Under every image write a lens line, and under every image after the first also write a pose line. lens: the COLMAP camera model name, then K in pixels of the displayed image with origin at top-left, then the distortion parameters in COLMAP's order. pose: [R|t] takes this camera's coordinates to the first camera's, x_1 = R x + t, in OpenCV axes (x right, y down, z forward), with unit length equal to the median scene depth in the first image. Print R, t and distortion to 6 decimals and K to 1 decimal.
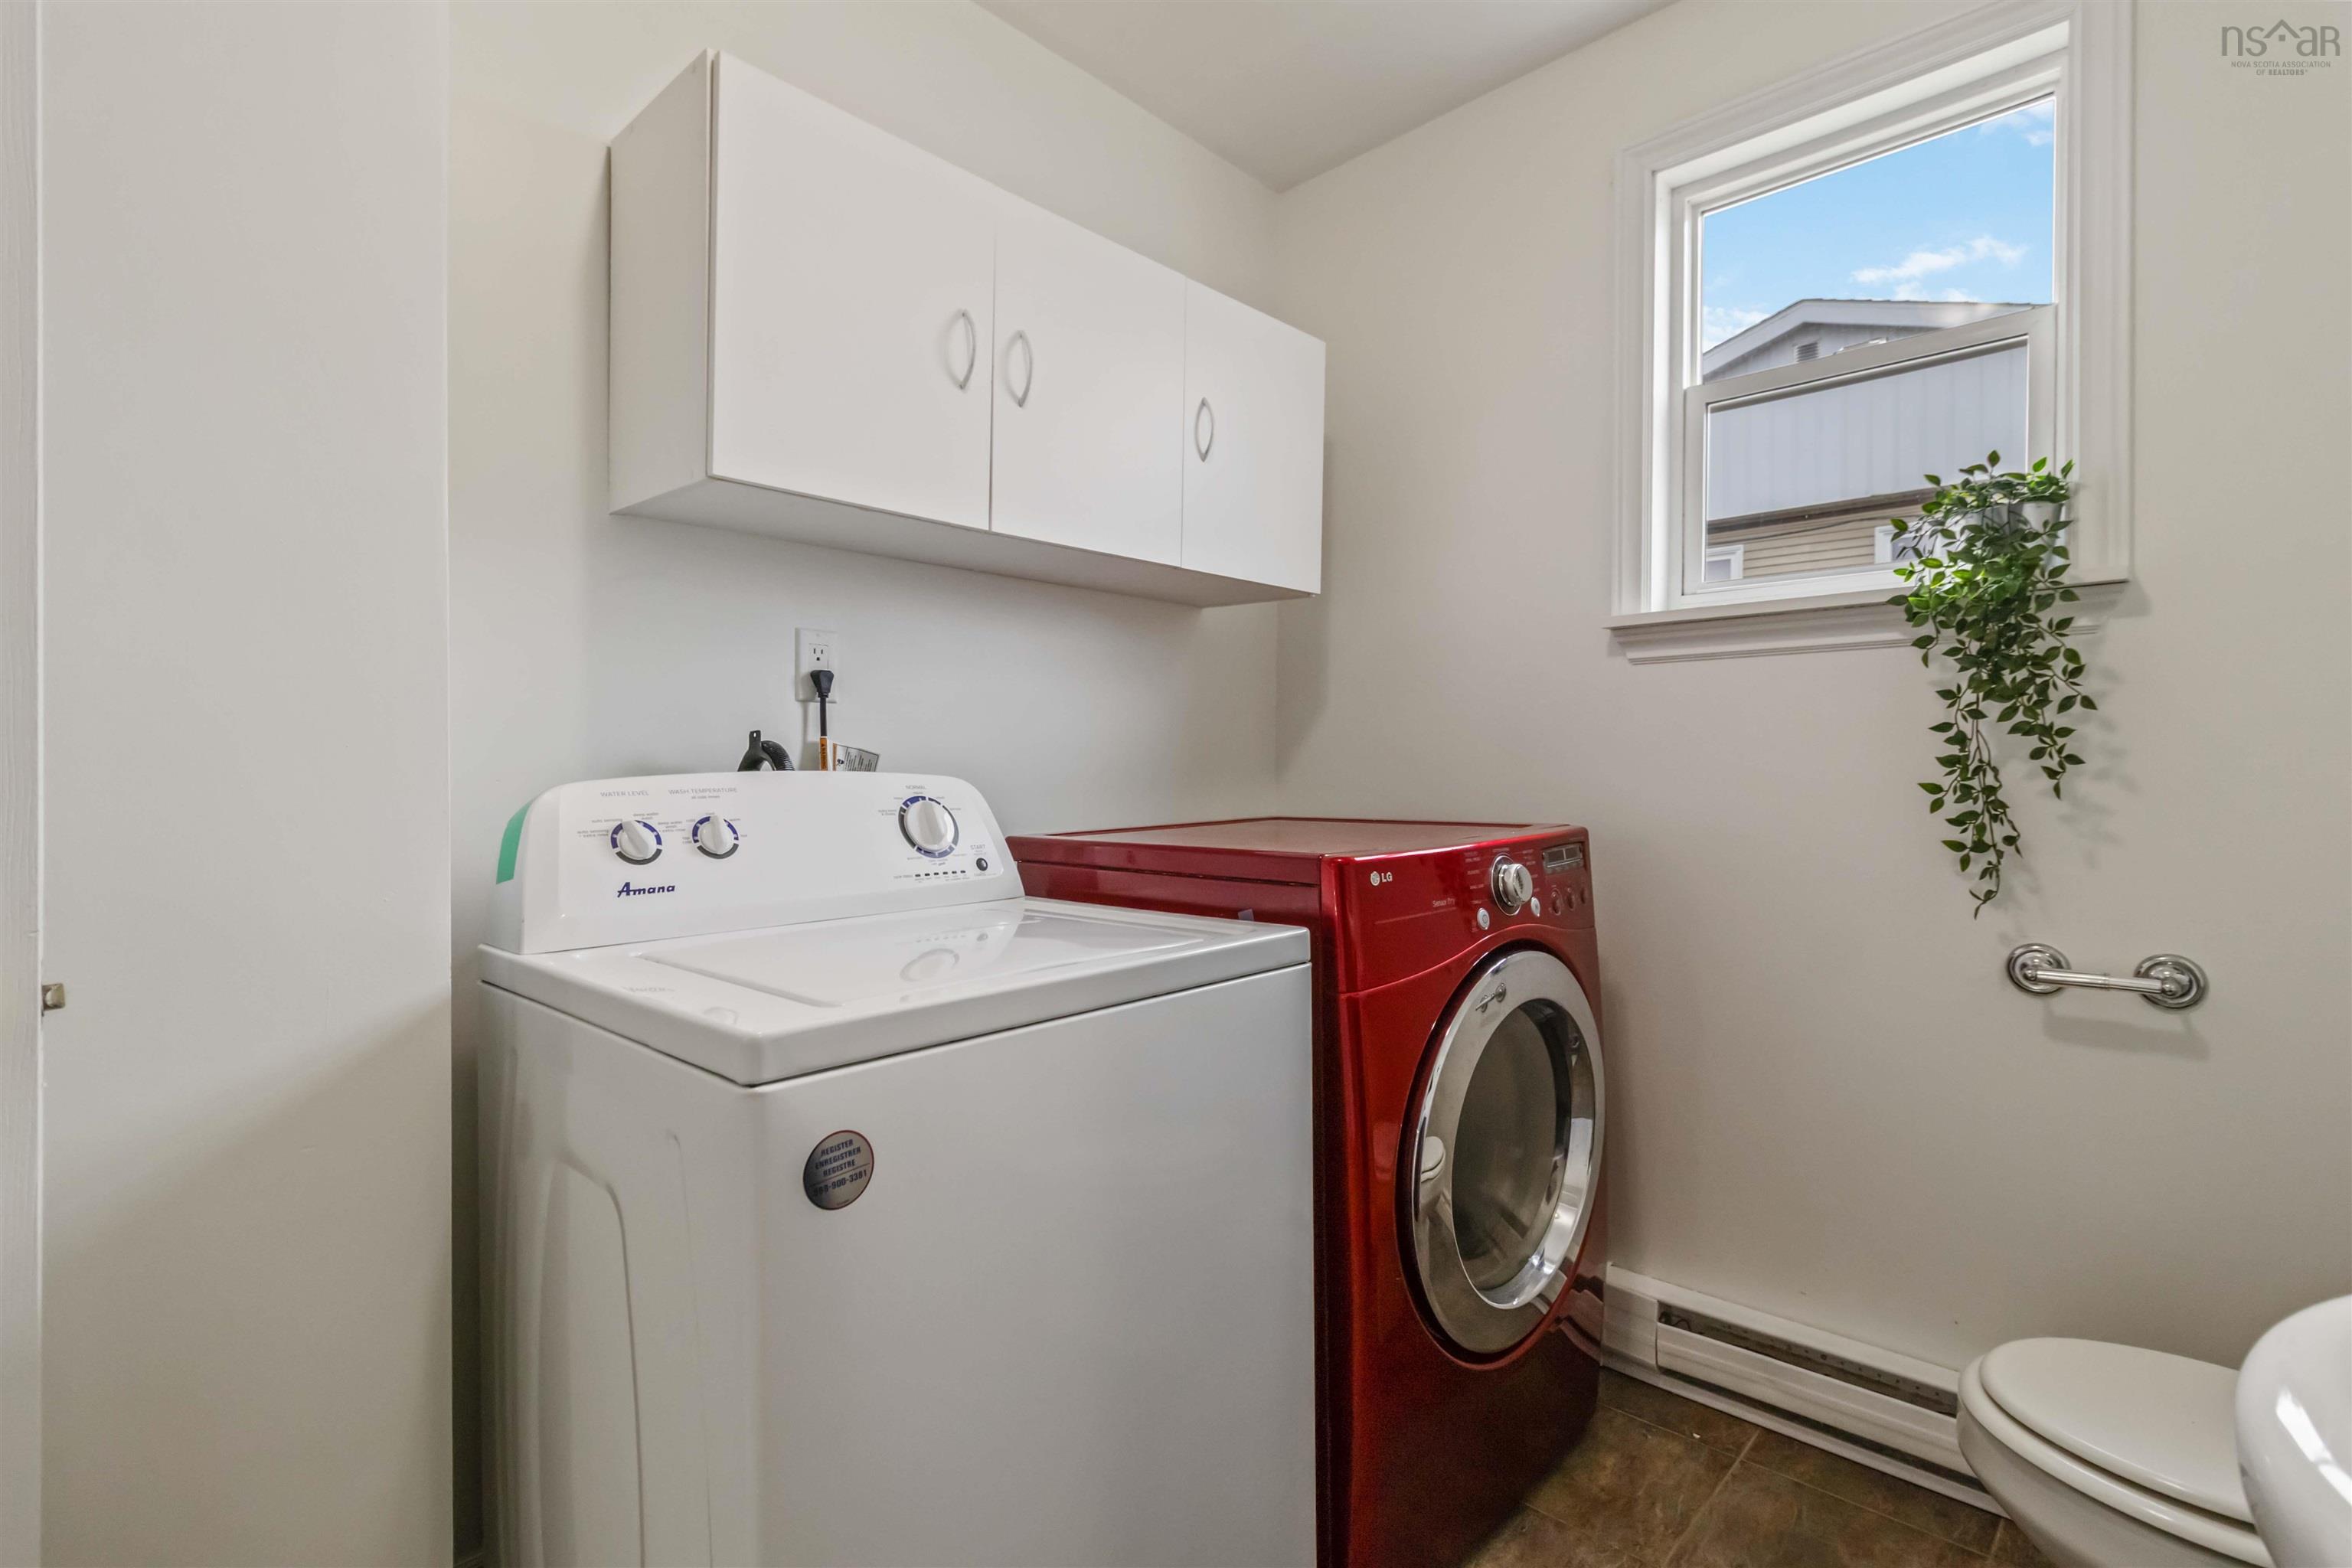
lens RADIAL K [[1101.8, 0, 1173.9], [0, 1101.8, 782.0], [0, 0, 1]] dist [0.000771, 0.000096]
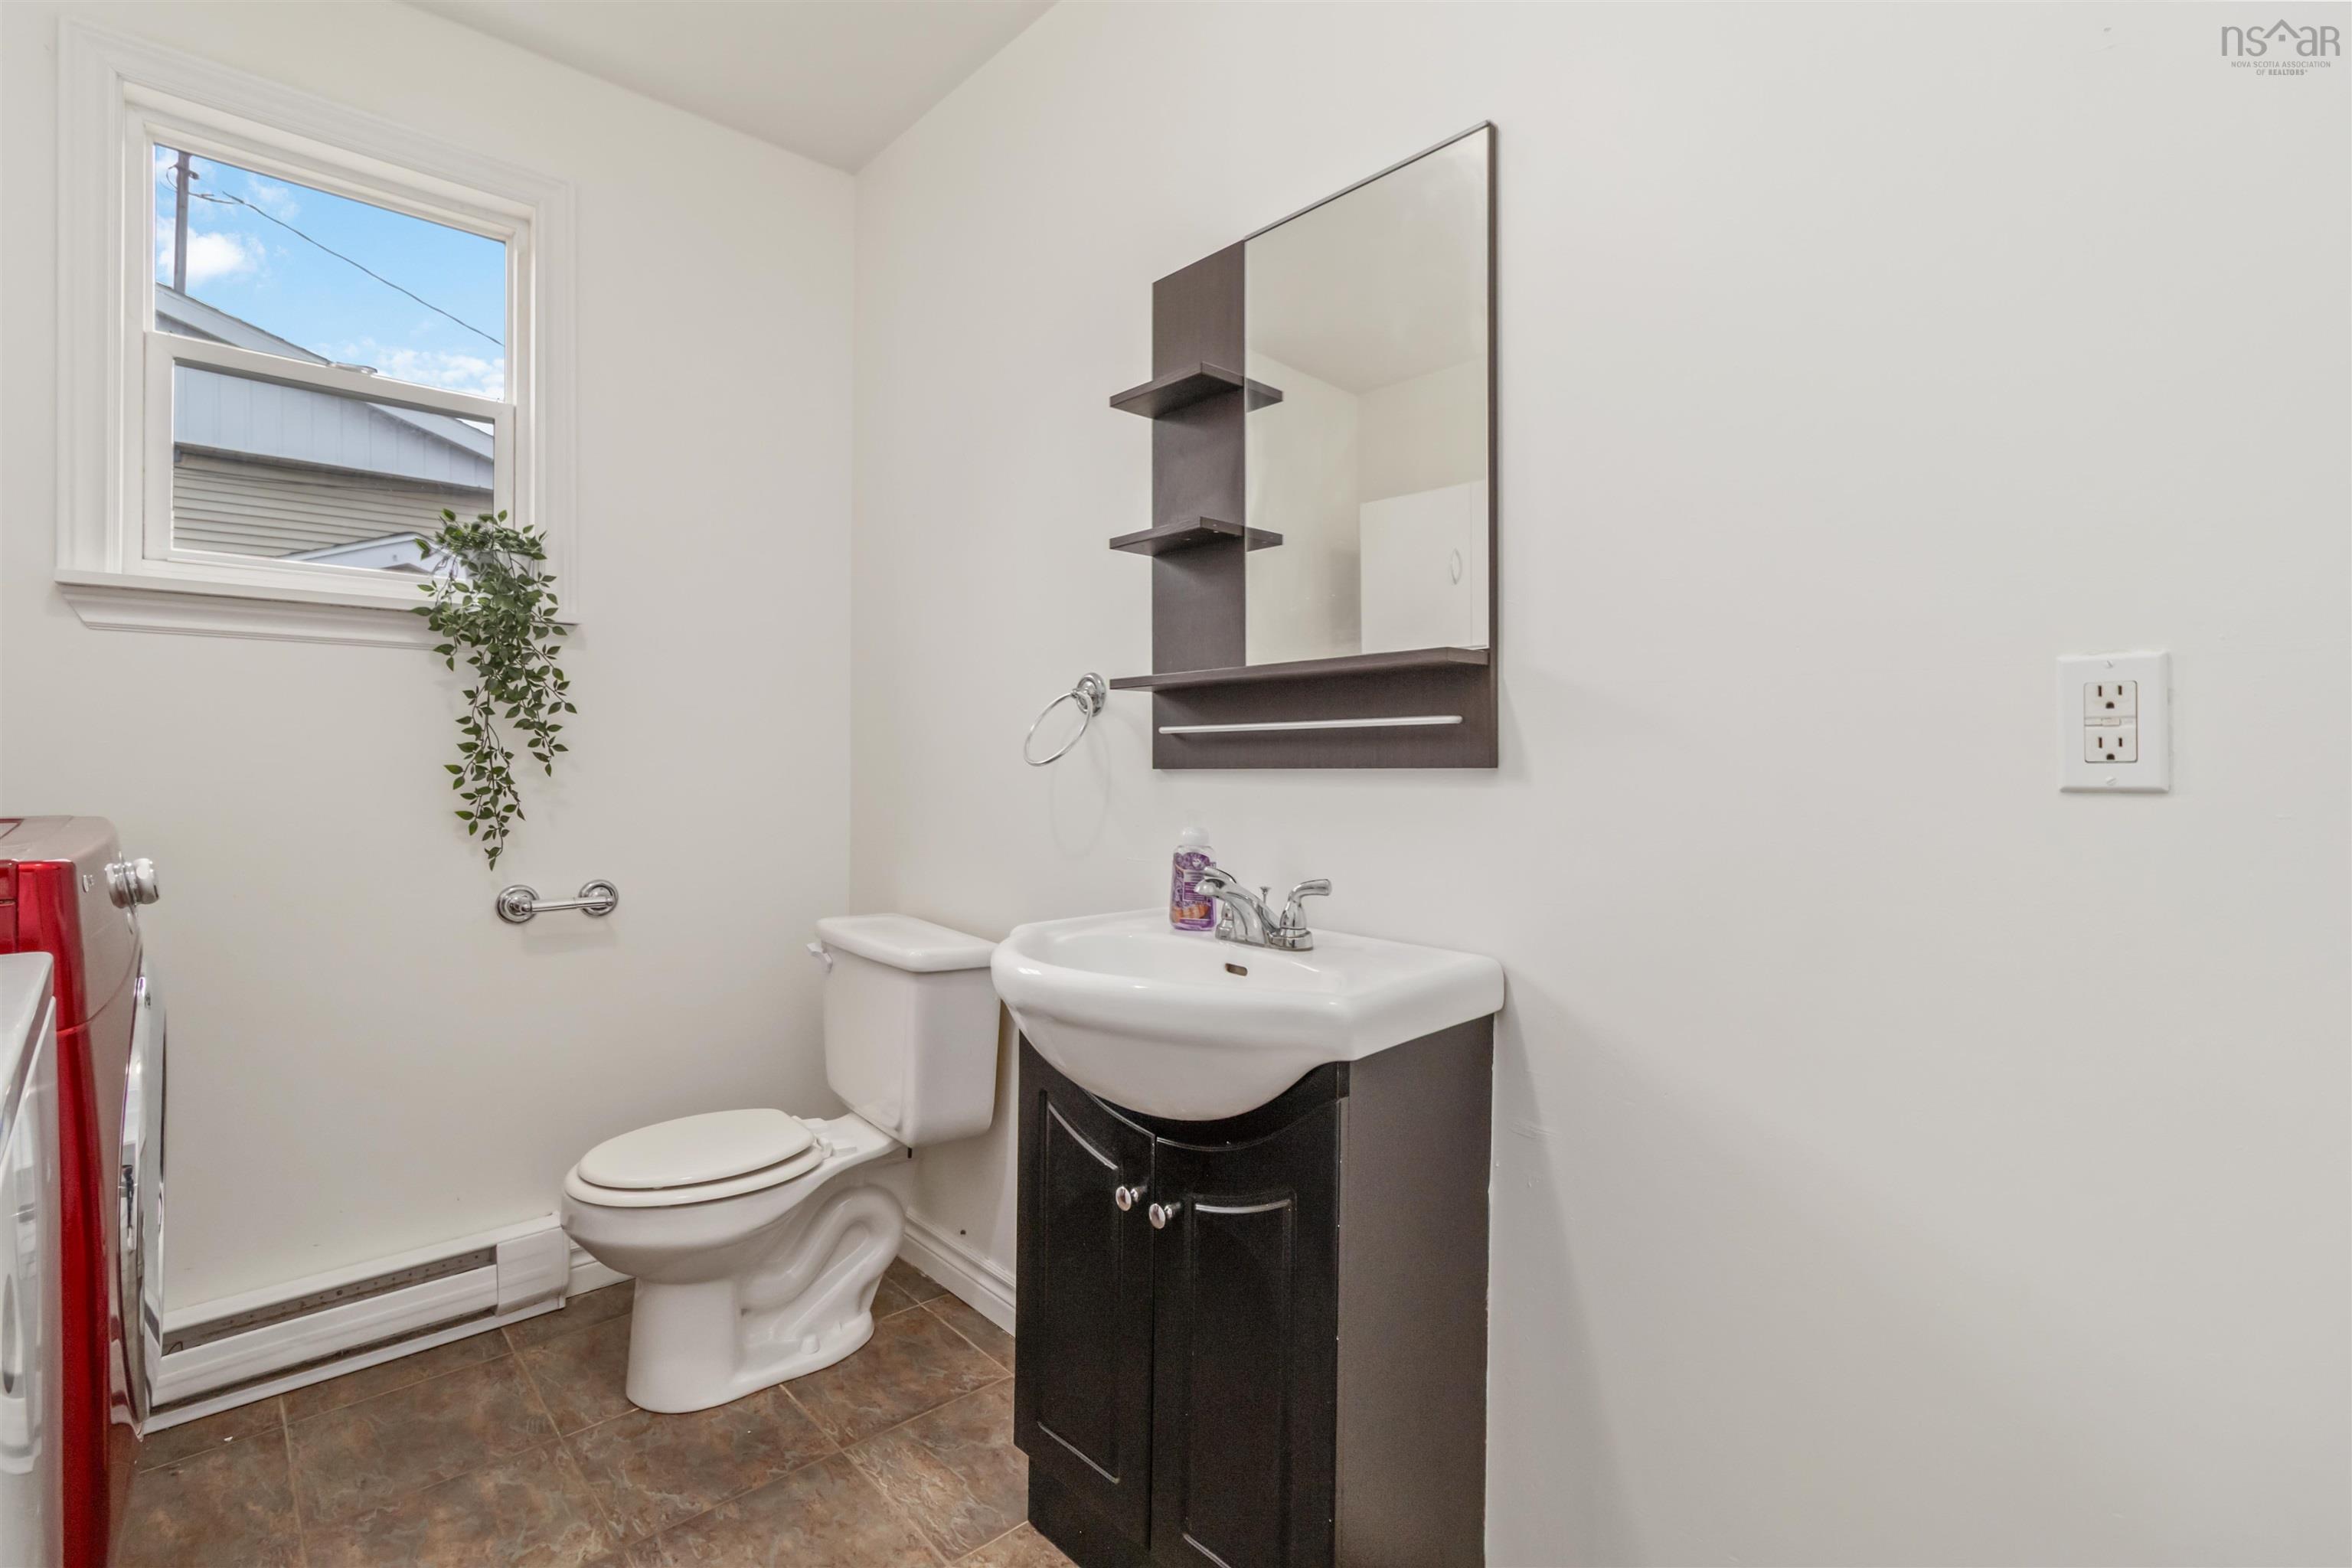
lens RADIAL K [[1101.8, 0, 1173.2], [0, 1101.8, 768.9], [0, 0, 1]] dist [0.000771, 0.000096]
pose [[0.062385, -0.007565, 0.998023, -0.502699], [0.001151, 0.999971, 0.007508, -0.002957], [-0.998051, 0.000681, 0.062392, 0.125354]]
